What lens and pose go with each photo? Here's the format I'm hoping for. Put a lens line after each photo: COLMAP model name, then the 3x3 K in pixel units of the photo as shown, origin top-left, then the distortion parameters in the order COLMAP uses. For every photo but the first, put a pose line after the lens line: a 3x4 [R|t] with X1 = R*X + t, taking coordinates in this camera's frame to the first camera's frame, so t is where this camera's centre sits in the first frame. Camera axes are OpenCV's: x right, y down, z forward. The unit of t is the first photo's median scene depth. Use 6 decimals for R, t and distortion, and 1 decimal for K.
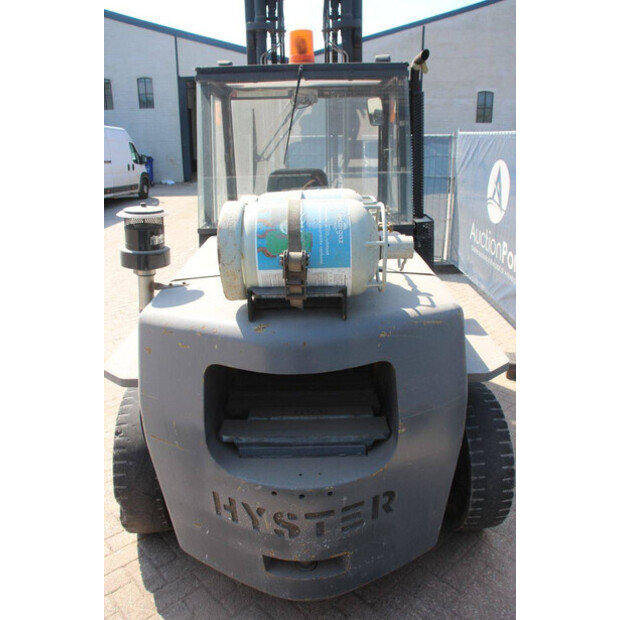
lens RADIAL K [[512.5, 0, 298.2], [0, 512.5, 304.9], [0, 0, 1]] dist [-0.151780, 0.113525]
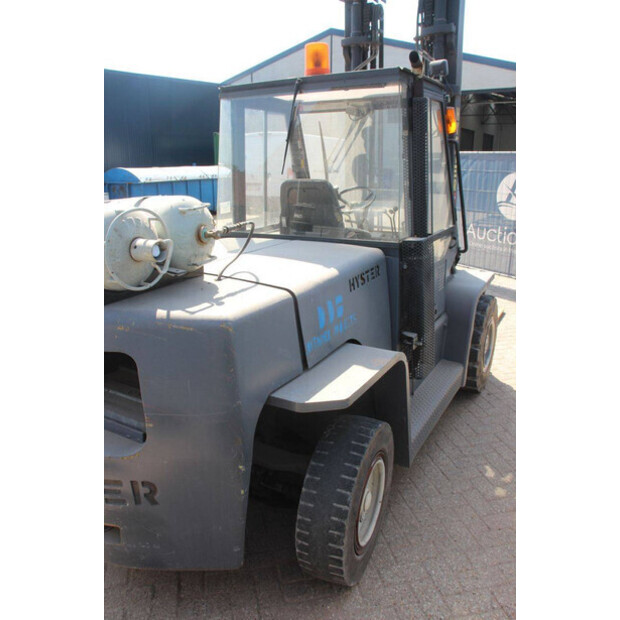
lens RADIAL K [[512.5, 0, 309.5], [0, 512.5, 305.9], [0, 0, 1]] dist [-0.151780, 0.113525]
pose [[0.869569, 0.144071, -0.472328, 0.899368], [-0.156746, 0.987558, 0.012654, -0.057209], [0.468274, 0.063033, 0.881332, 0.214166]]
